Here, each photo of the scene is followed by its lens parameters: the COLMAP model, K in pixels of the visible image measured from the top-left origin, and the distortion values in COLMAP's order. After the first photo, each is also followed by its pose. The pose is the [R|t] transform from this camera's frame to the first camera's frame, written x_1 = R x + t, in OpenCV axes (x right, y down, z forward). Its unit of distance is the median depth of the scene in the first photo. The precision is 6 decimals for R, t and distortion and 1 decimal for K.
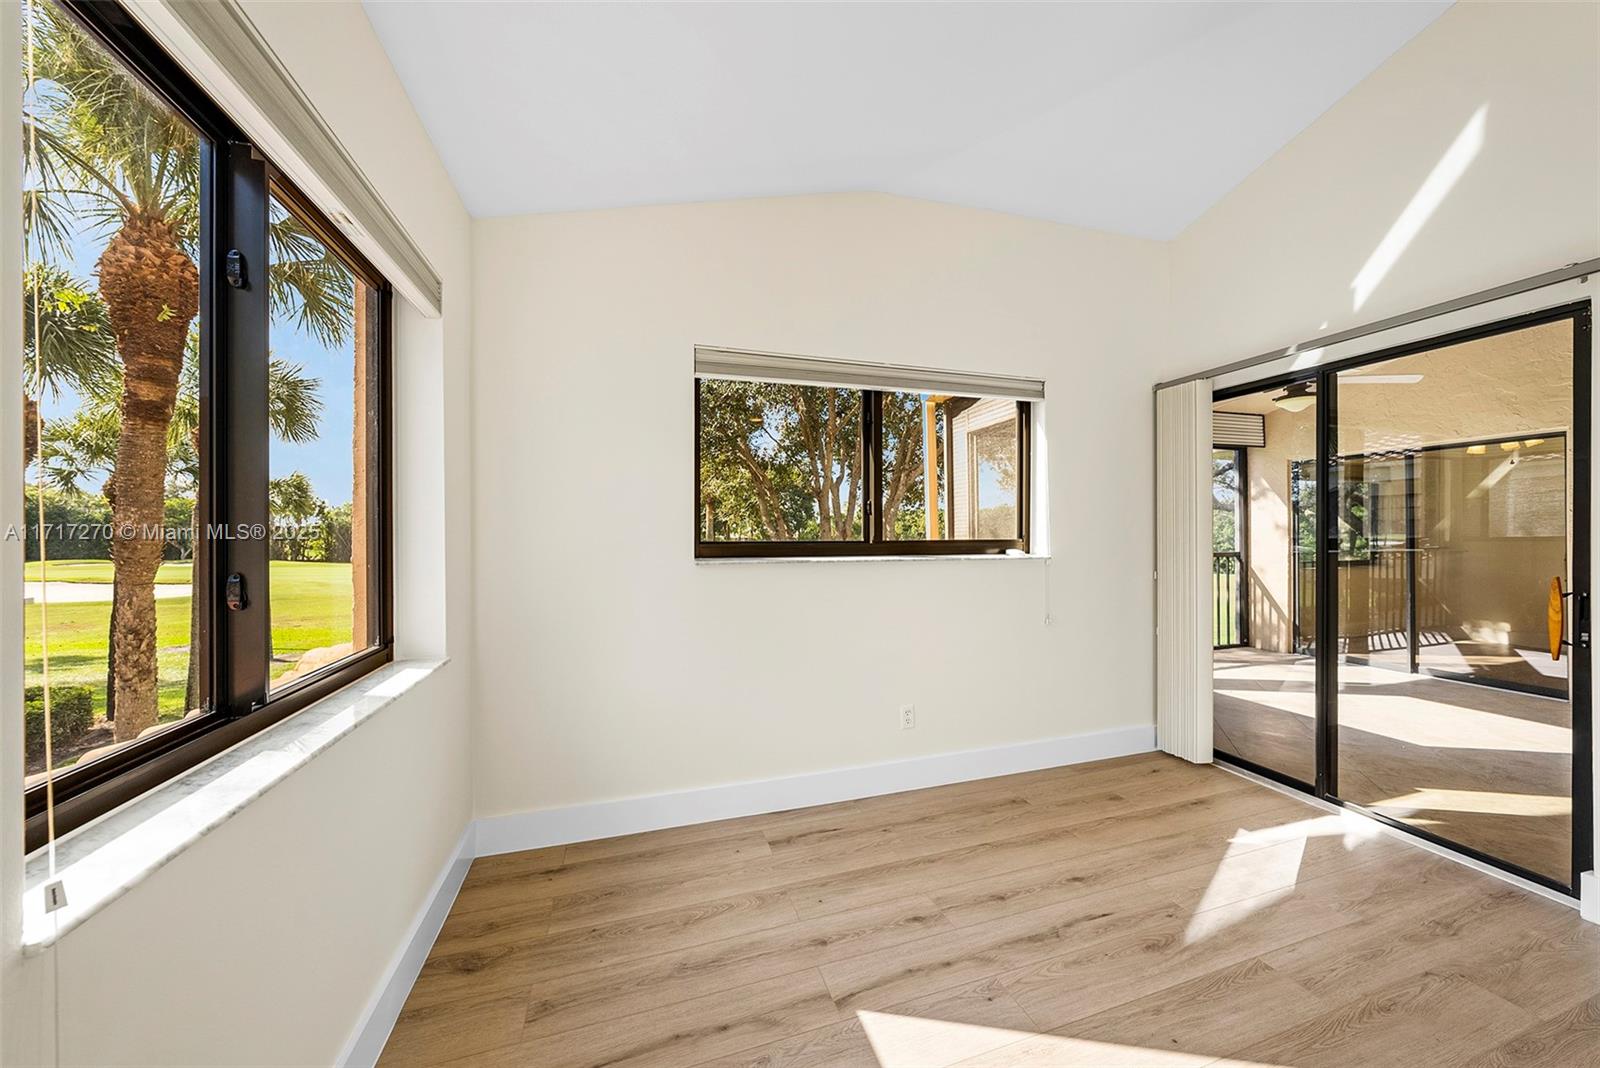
lens RADIAL K [[551.5, 0, 804.0], [0, 551.5, 534.2], [0, 0, 1]] dist [-0.001464, 0.000040]
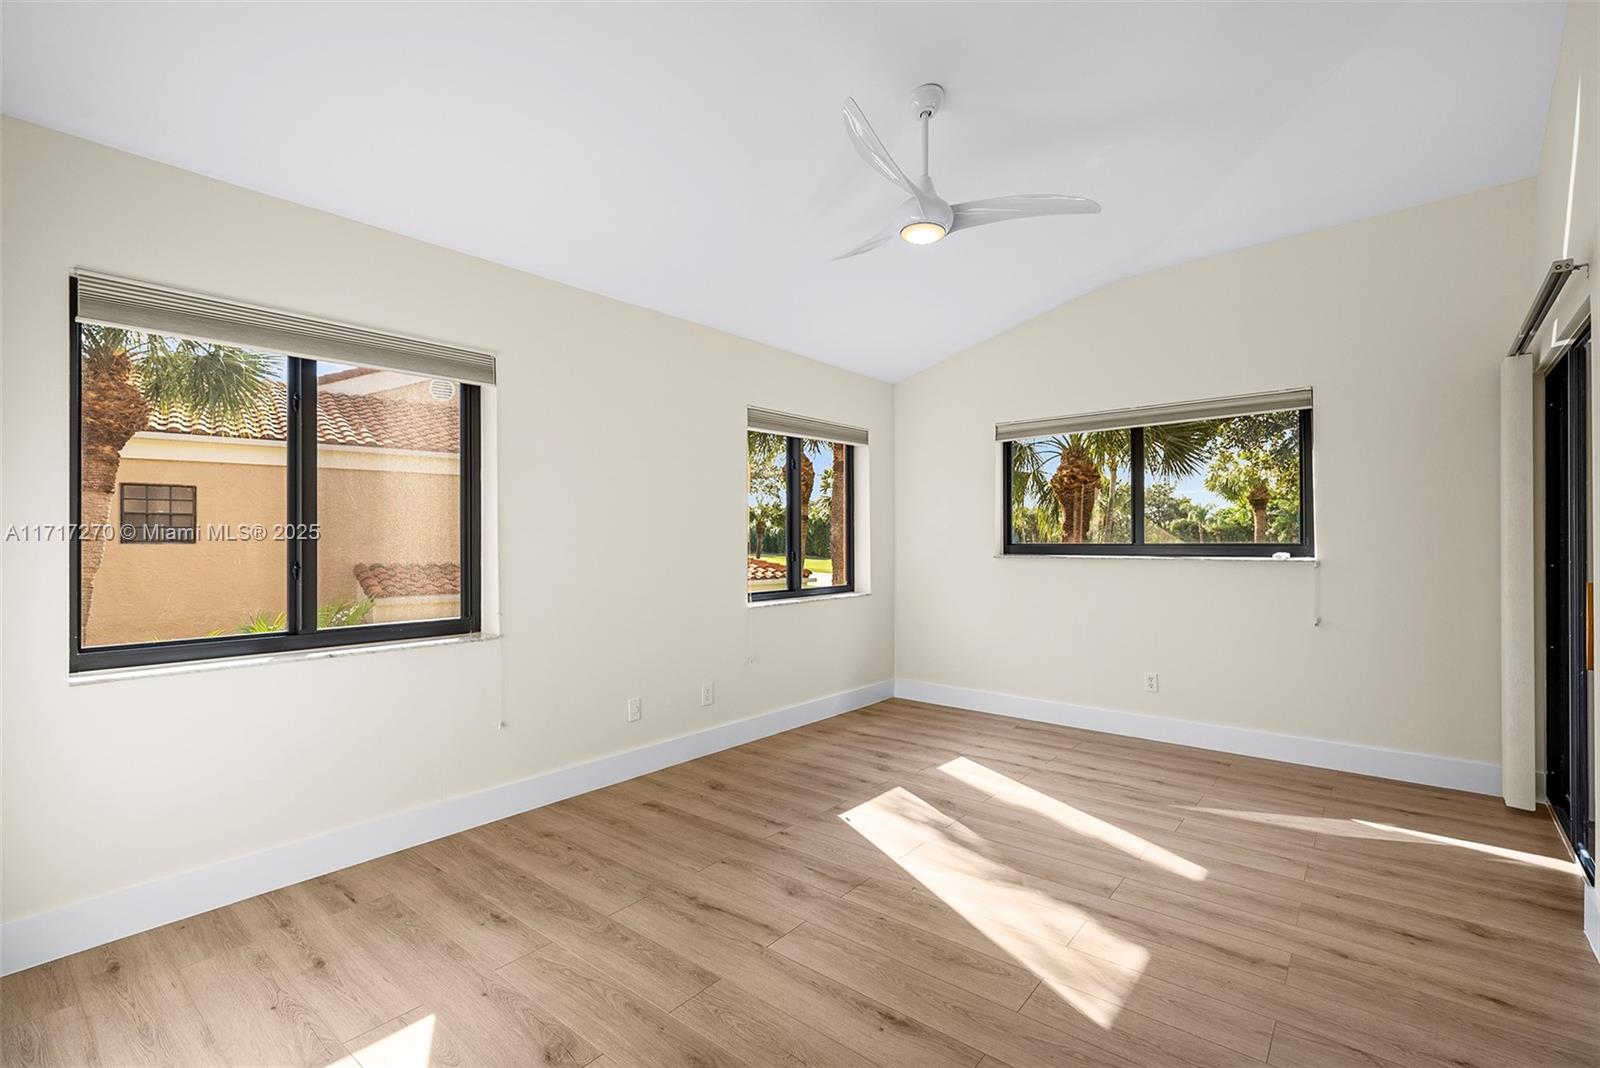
lens RADIAL K [[714.4, 0, 793.8], [0, 714.4, 537.9], [0, 0, 1]] dist [0.001674, 0.000311]
pose [[0.527262, -0.002992, -0.849697, 1.367305], [0.003586, 0.999993, -0.001297, -0.002896], [0.849695, -0.002363, 0.527269, -0.672074]]
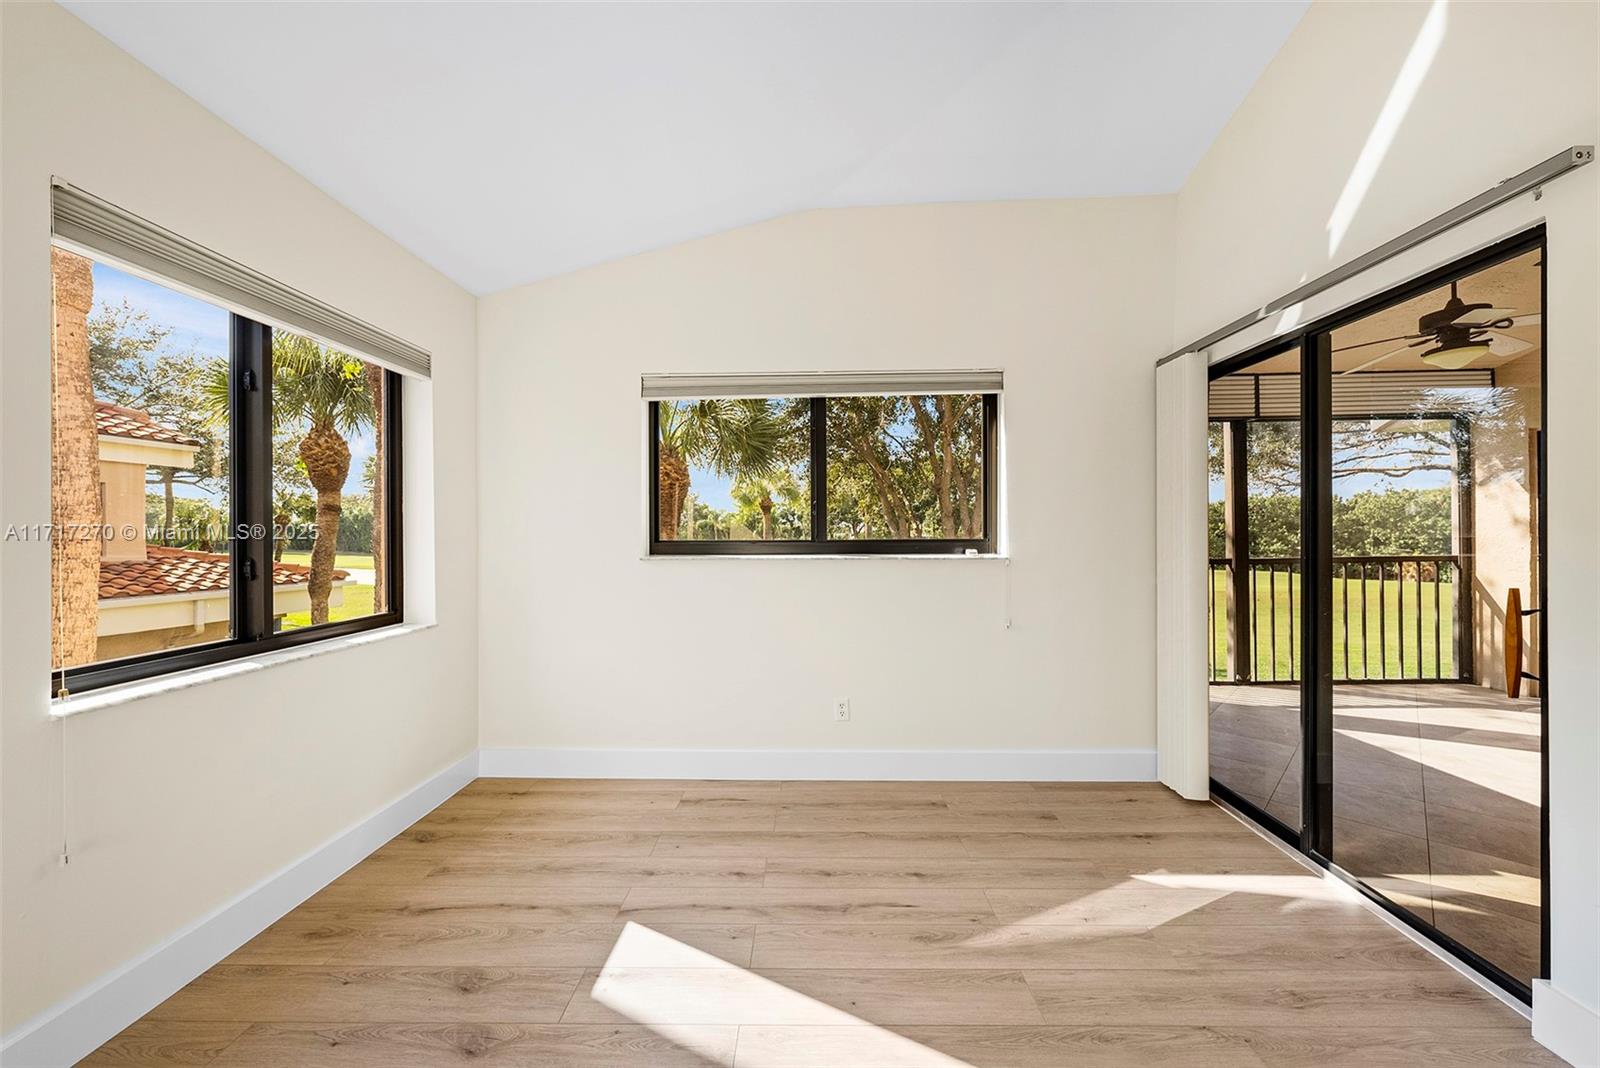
lens RADIAL K [[578.2, 0, 804.8], [0, 578.2, 534.9], [0, 0, 1]] dist [-0.000609, -0.000123]
pose [[0.945097, -0.001928, -0.326784, 0.566434], [0.002849, 0.999993, 0.002340, -0.000319], [0.326778, -0.003142, 0.945096, -0.059516]]
